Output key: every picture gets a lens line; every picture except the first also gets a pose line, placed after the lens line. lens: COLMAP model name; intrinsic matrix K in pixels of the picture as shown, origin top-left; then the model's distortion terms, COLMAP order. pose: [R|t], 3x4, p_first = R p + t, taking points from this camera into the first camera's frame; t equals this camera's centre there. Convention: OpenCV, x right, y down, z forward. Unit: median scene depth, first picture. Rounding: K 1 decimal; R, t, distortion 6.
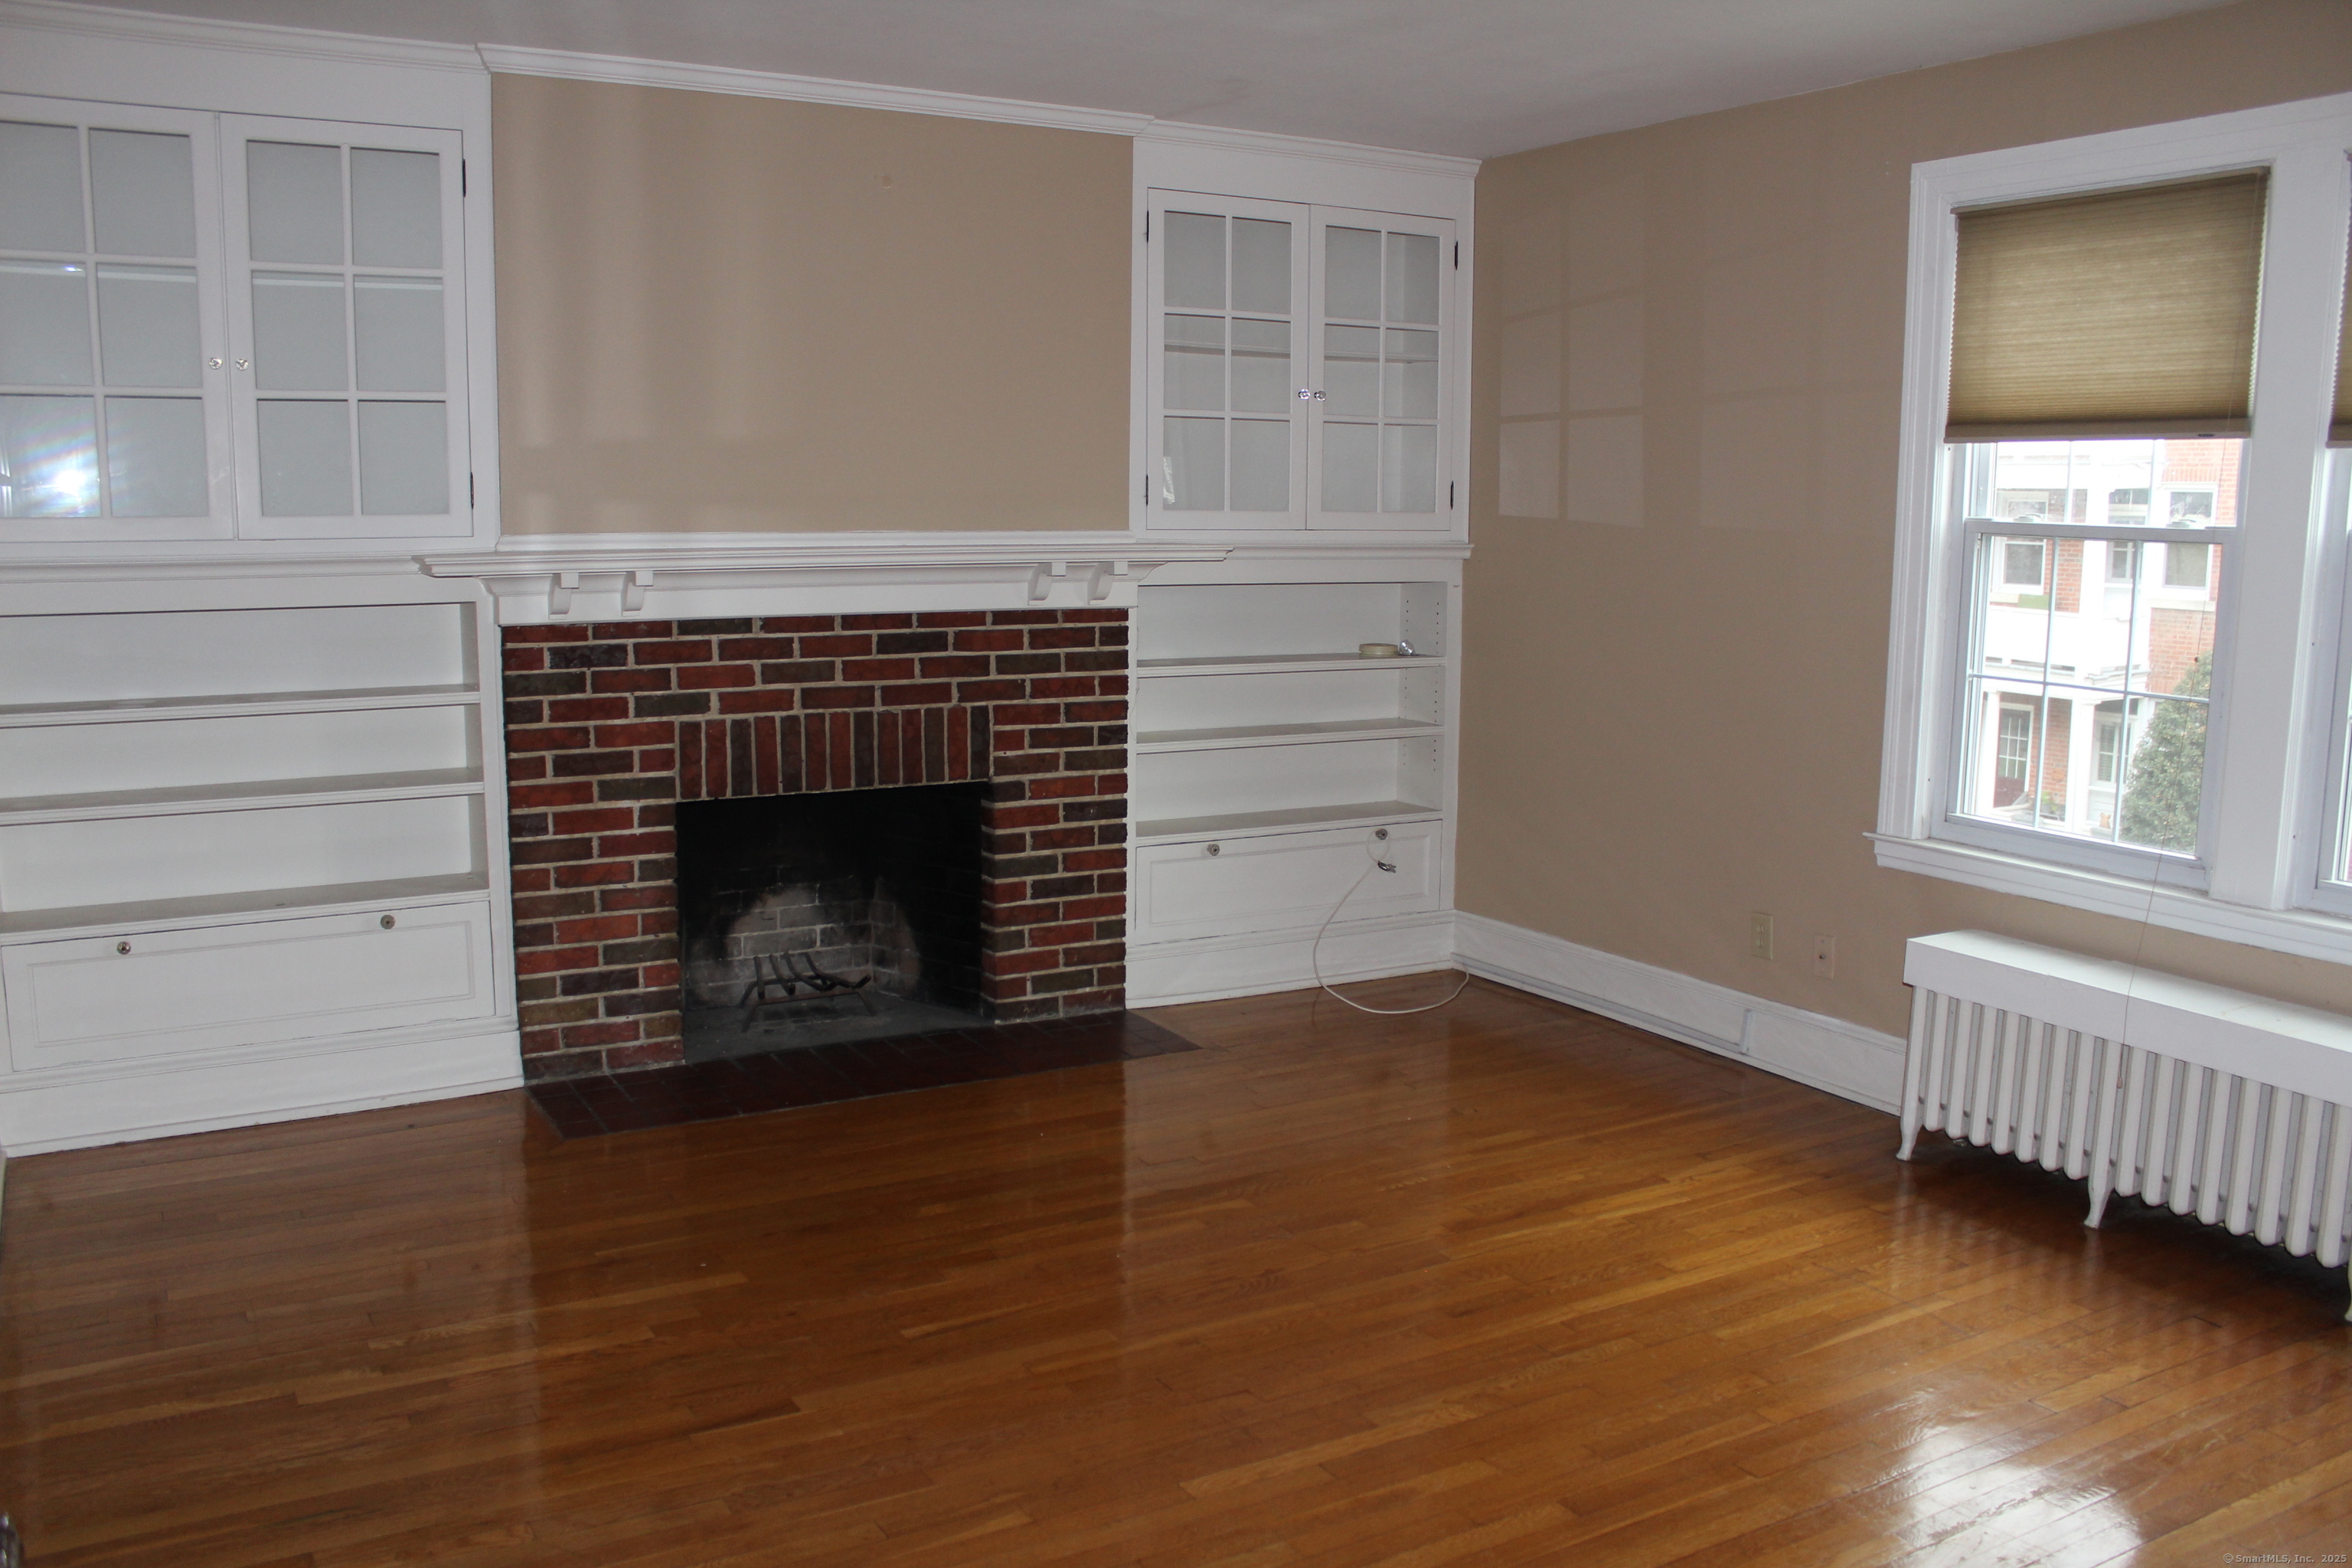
lens RADIAL K [[1948.2, 0, 1274.0], [0, 1948.2, 752.8], [0, 0, 1]] dist [-0.140593, 0.096614]
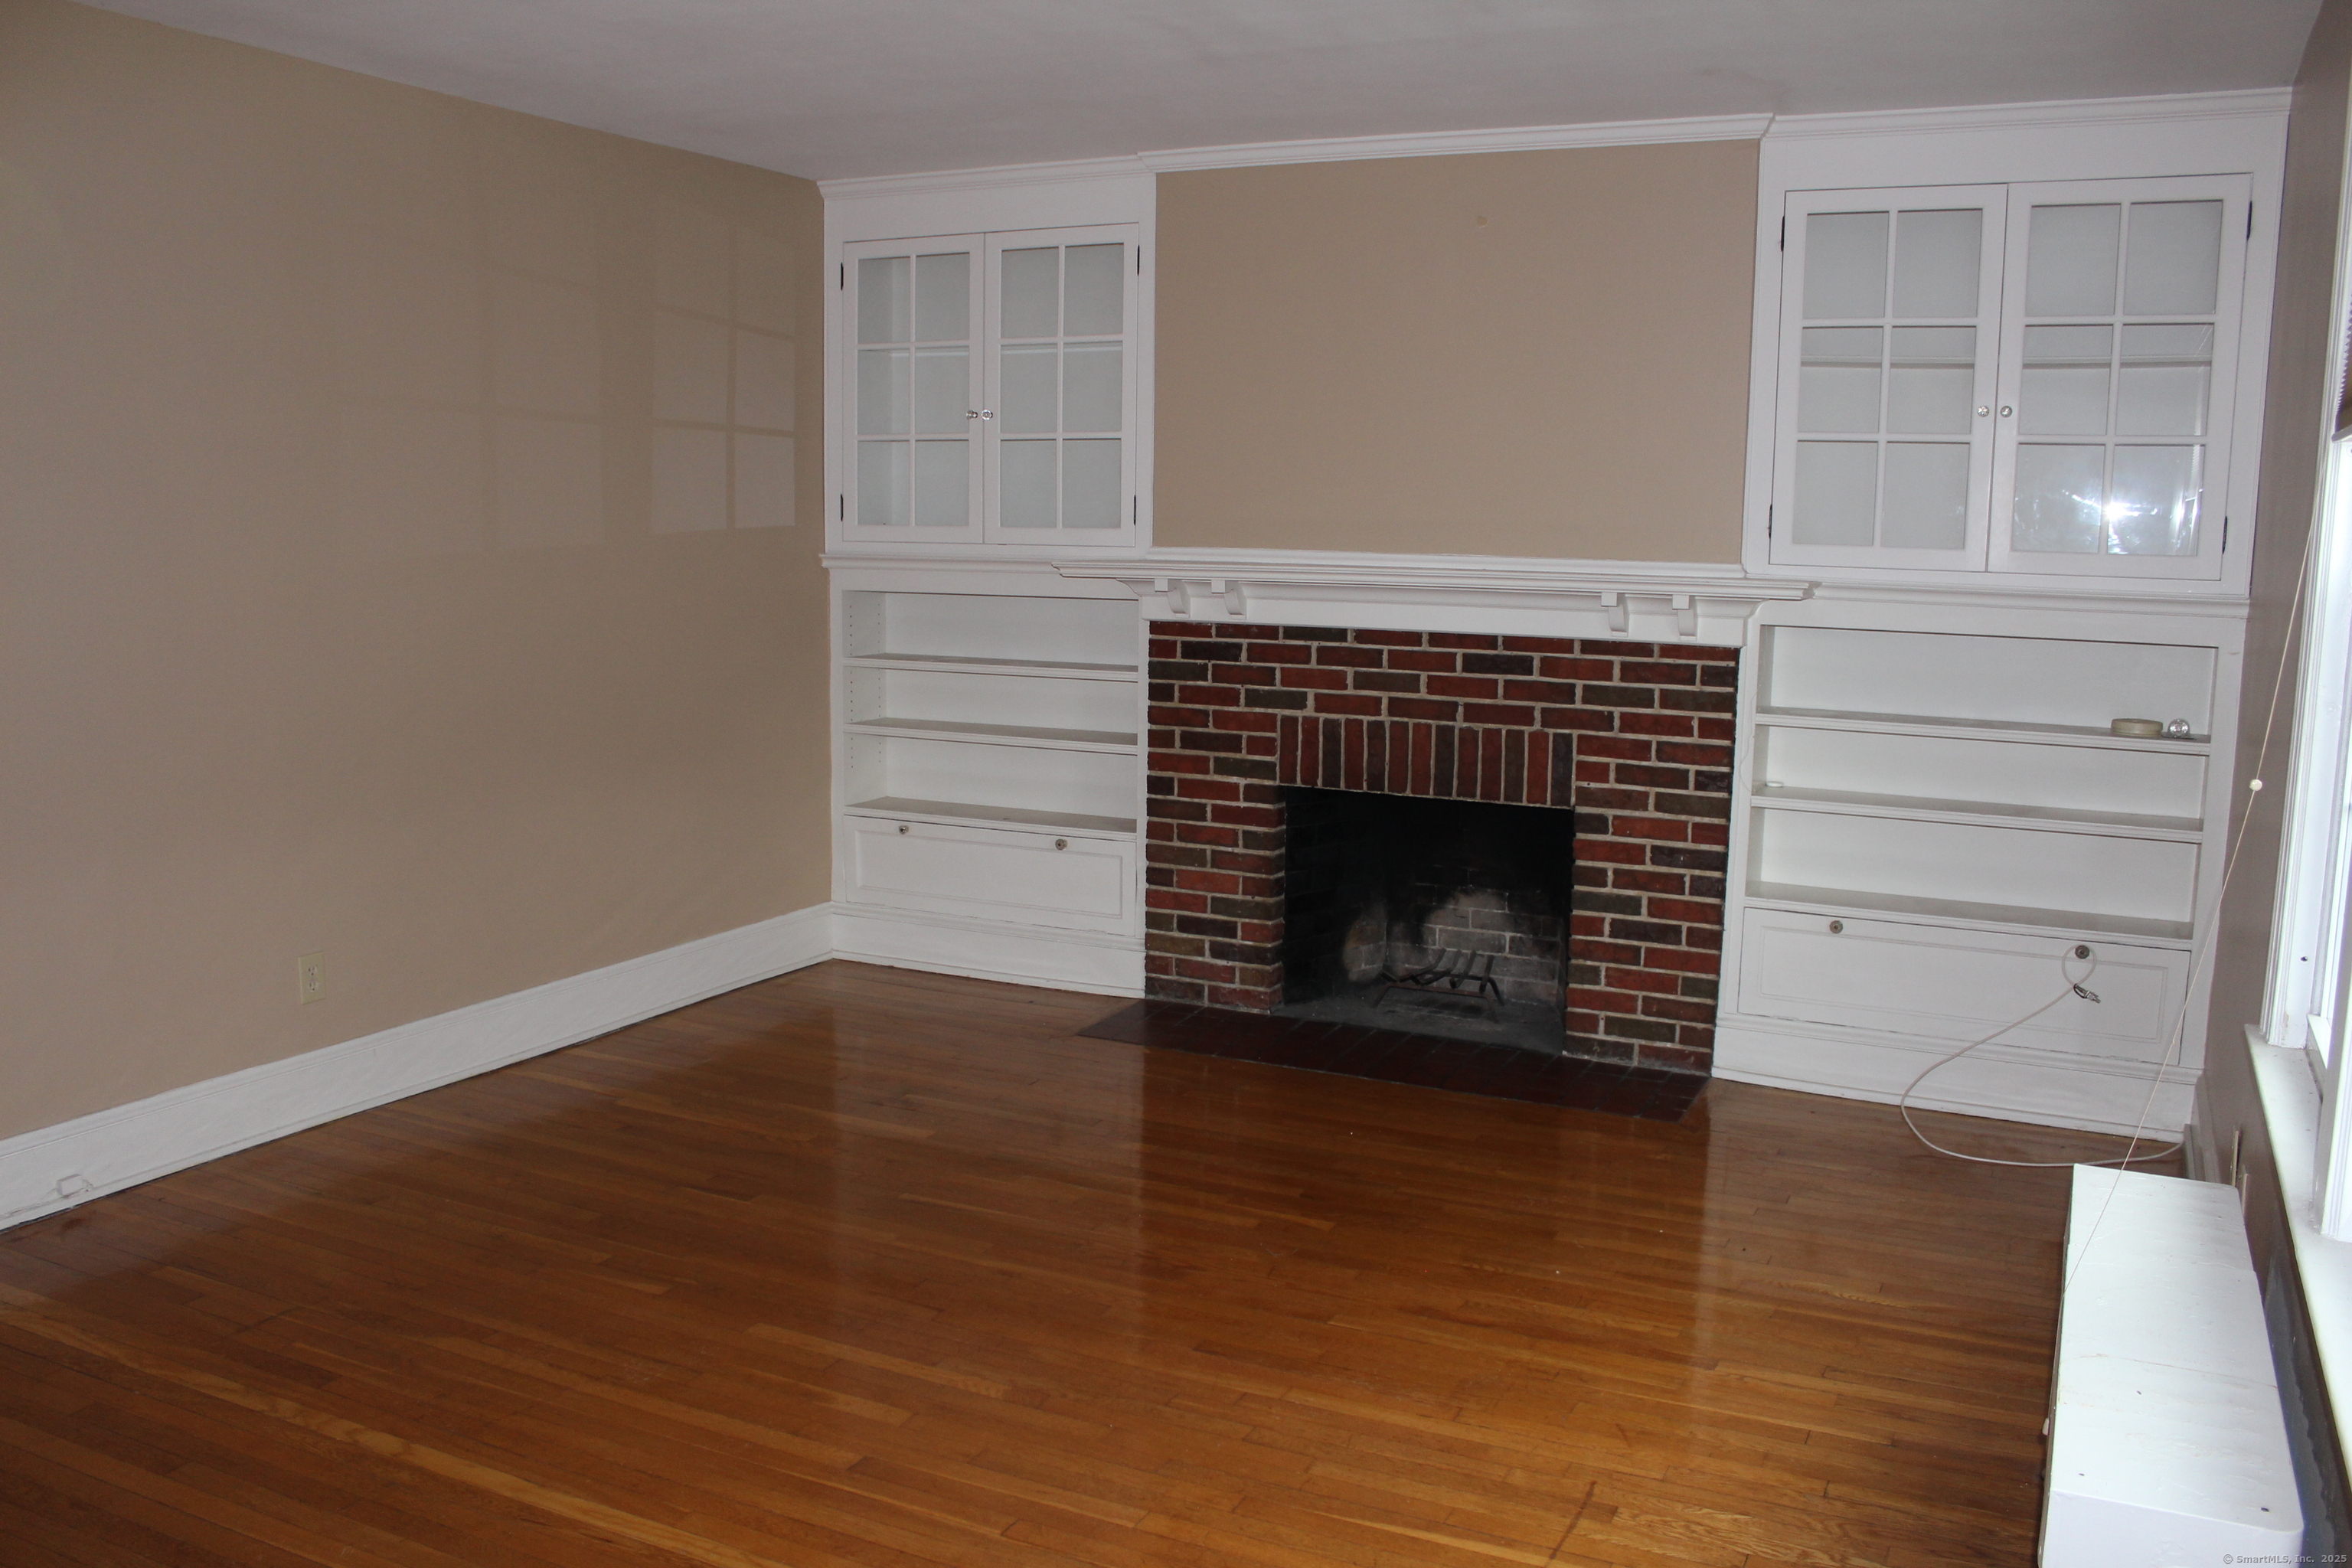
lens RADIAL K [[1948.2, 0, 1217.2], [0, 1948.2, 800.8], [0, 0, 1]] dist [-0.140593, 0.096614]
pose [[0.549930, 0.117613, -0.826888, 0.593674], [-0.122483, 0.990688, 0.059453, -0.027767], [0.826181, 0.068584, 0.559215, 0.302782]]
